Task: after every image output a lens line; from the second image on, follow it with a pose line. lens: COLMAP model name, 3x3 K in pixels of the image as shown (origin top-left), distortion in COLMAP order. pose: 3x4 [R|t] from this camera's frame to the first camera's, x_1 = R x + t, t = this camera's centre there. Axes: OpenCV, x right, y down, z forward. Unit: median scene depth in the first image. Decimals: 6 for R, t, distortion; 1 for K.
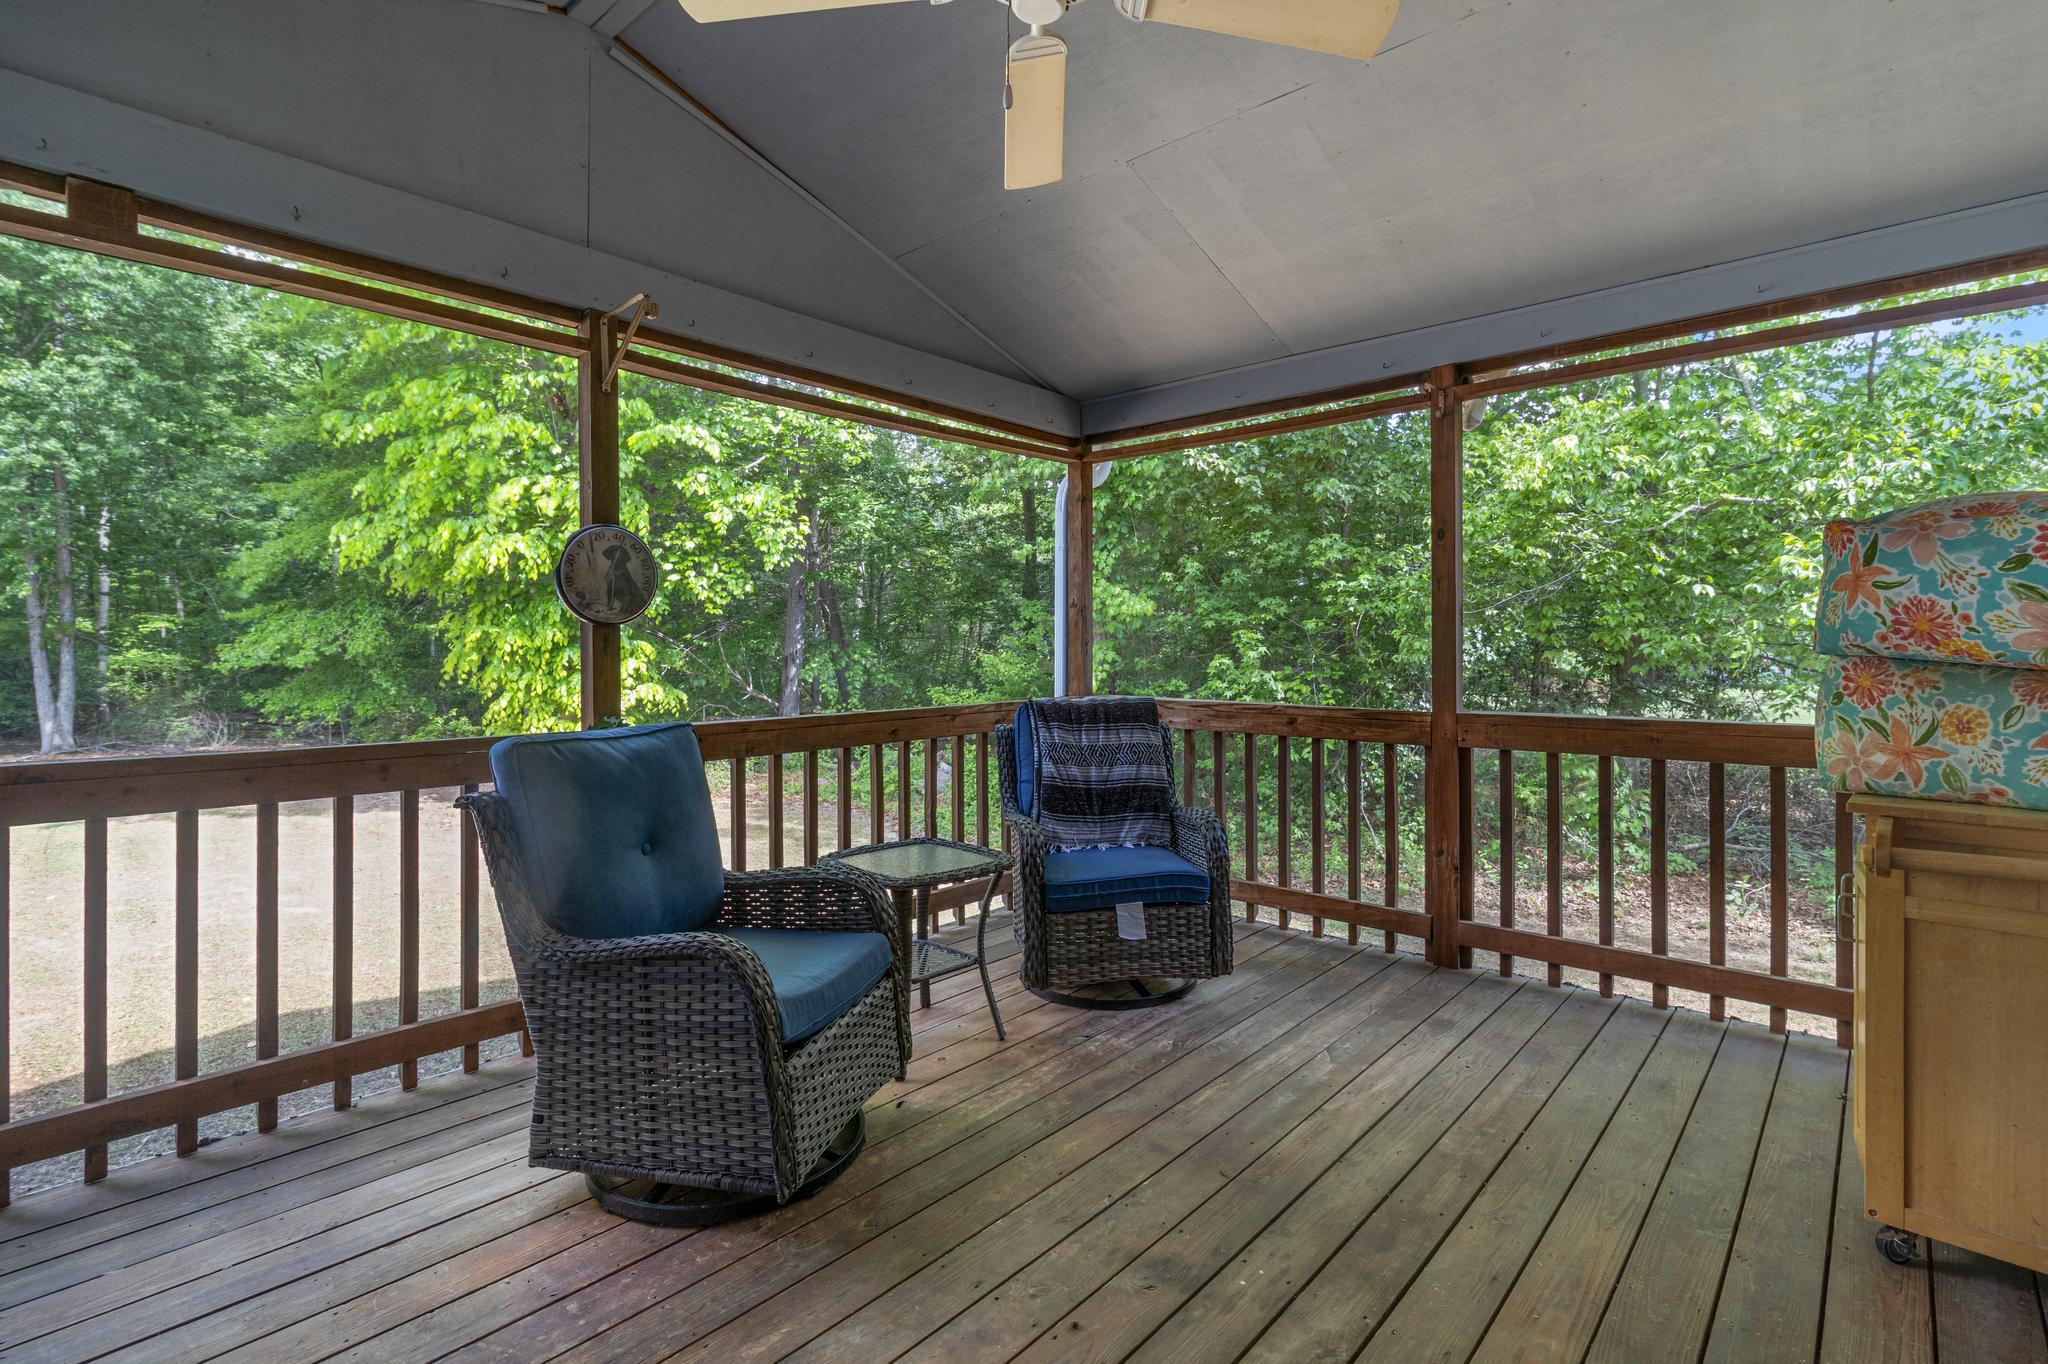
lens RADIAL K [[947.1, 0, 1018.9], [0, 947.1, 666.3], [0, 0, 1]] dist [0.007614, -0.000707]
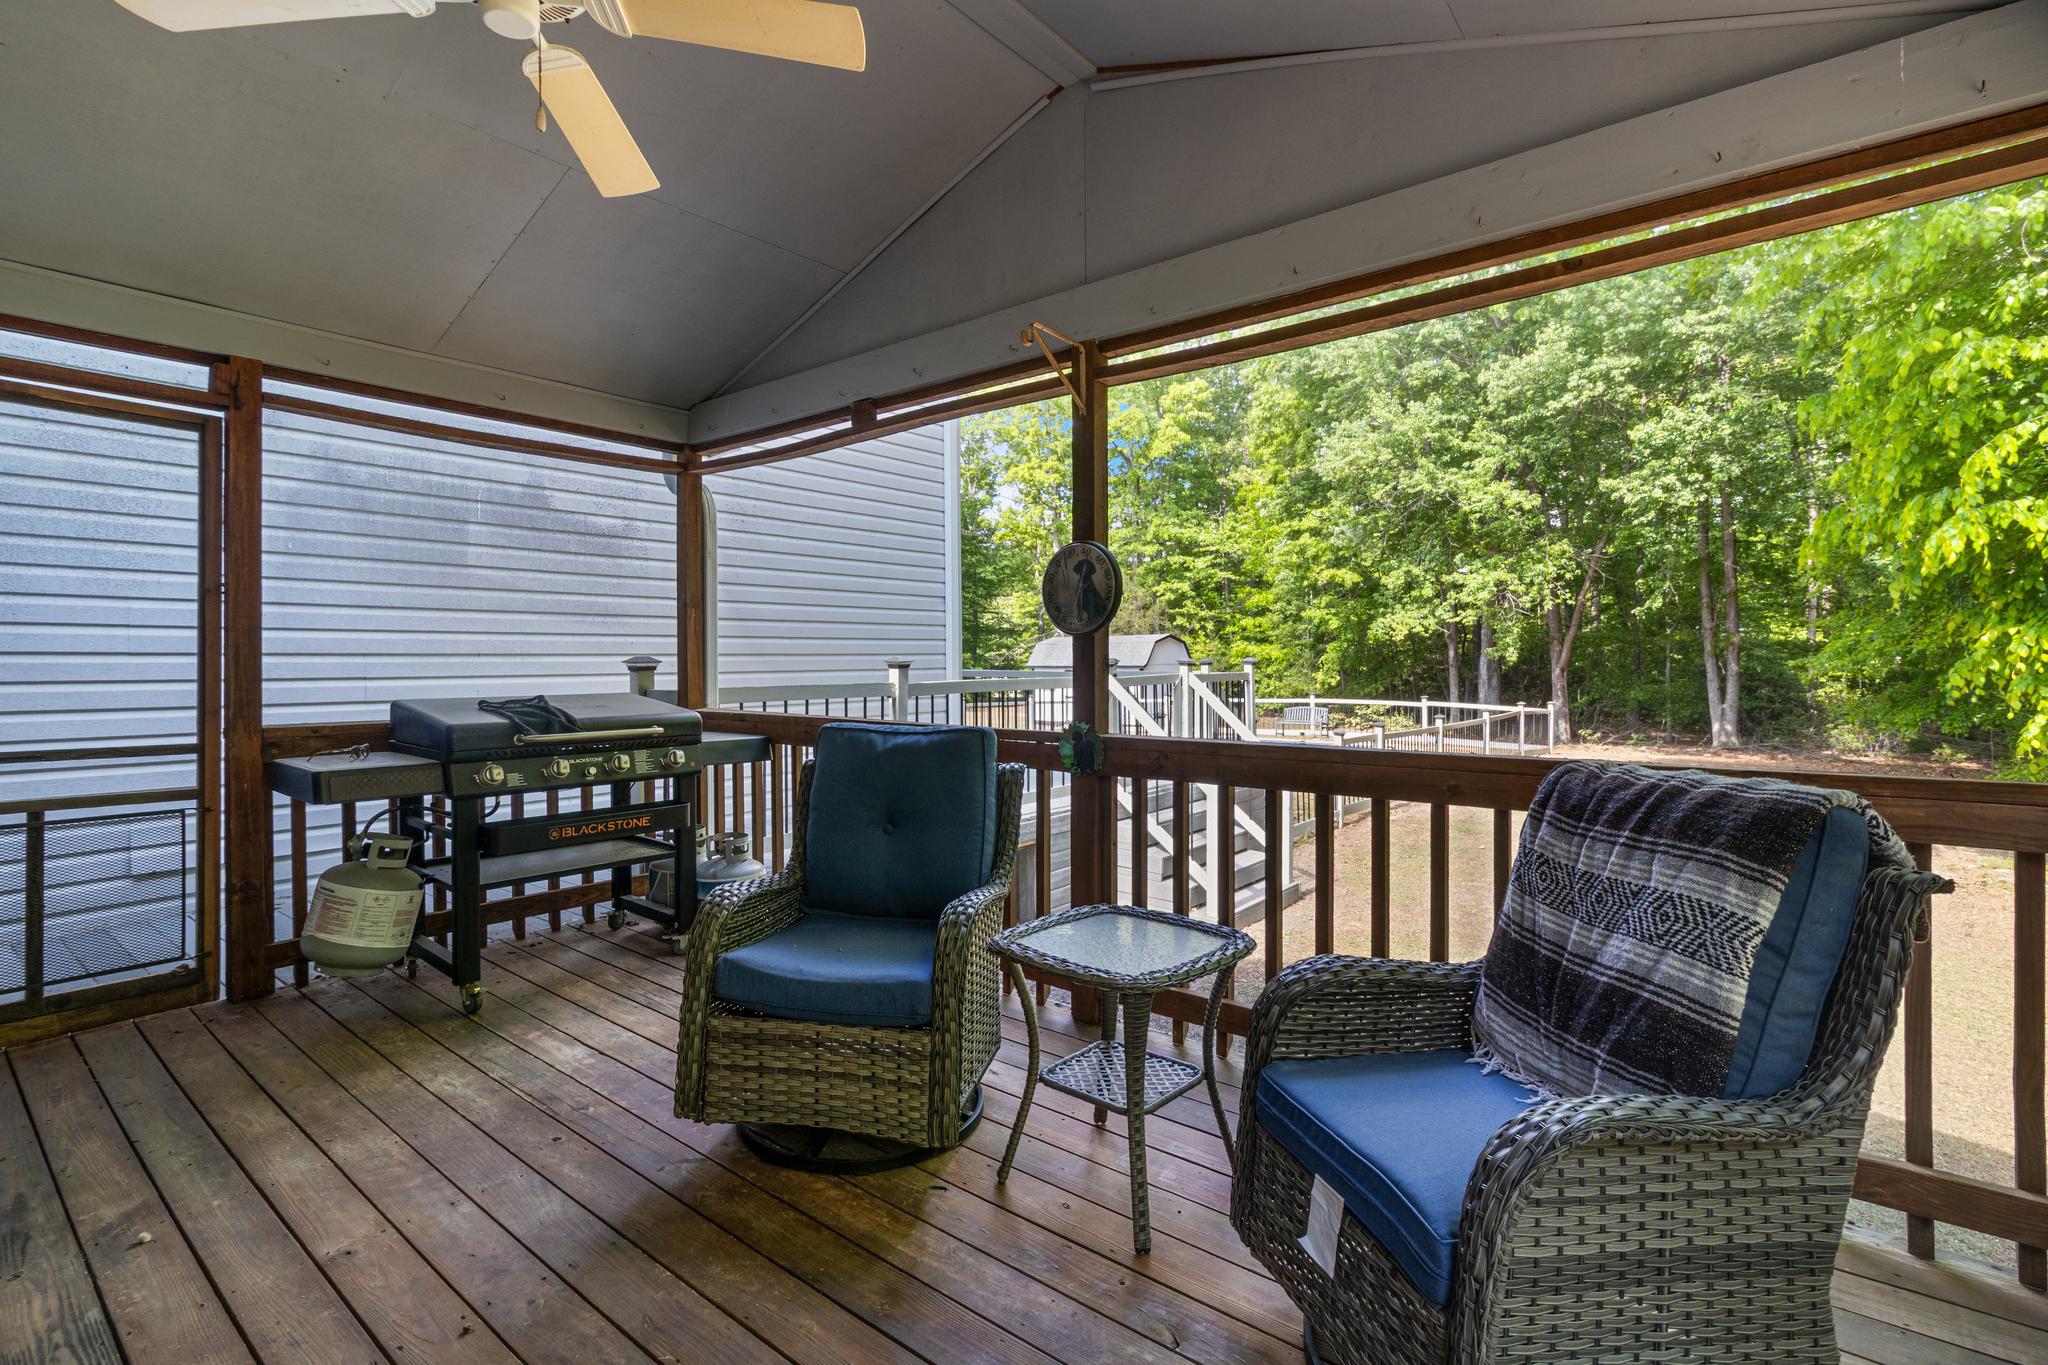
lens RADIAL K [[947.1, 0, 1020.5], [0, 947.1, 671.3], [0, 0, 1]] dist [0.007614, -0.000707]
pose [[0.061232, 0.016612, -0.997985, 0.149729], [-0.019783, 0.999685, 0.015427, -0.004459], [0.997927, 0.018799, 0.061541, 0.208256]]
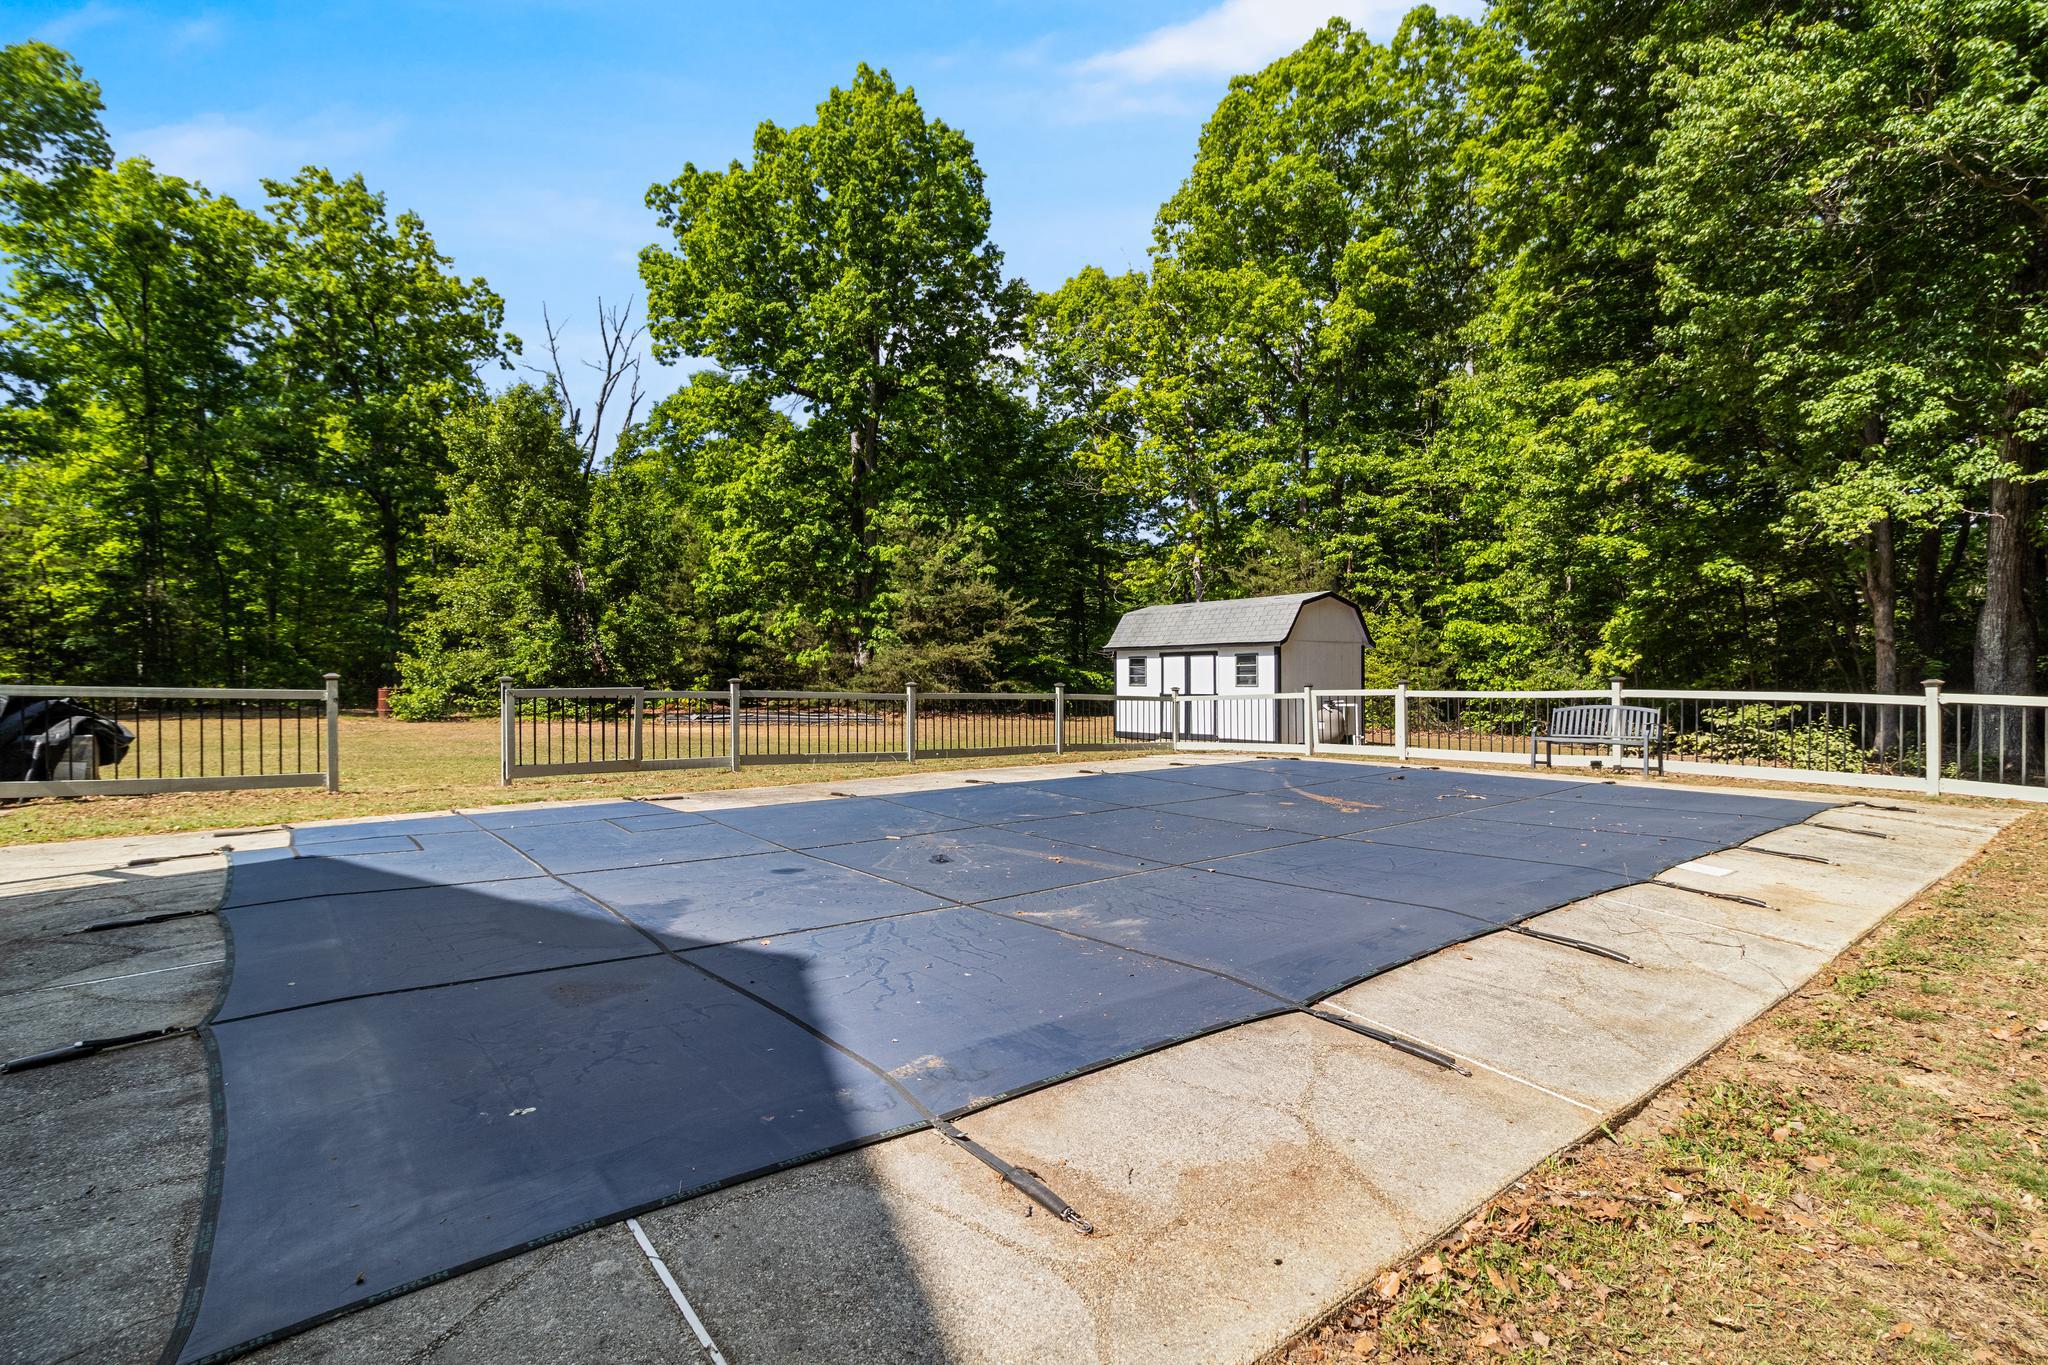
lens RADIAL K [[947.1, 0, 1017.6], [0, 947.1, 676.2], [0, 0, 1]] dist [0.007614, -0.000707]
pose [[-0.146919, 0.005951, -0.989131, 0.082907], [-0.019228, 0.999776, 0.008871, 0.000283], [0.988962, 0.020322, -0.146772, 0.228947]]
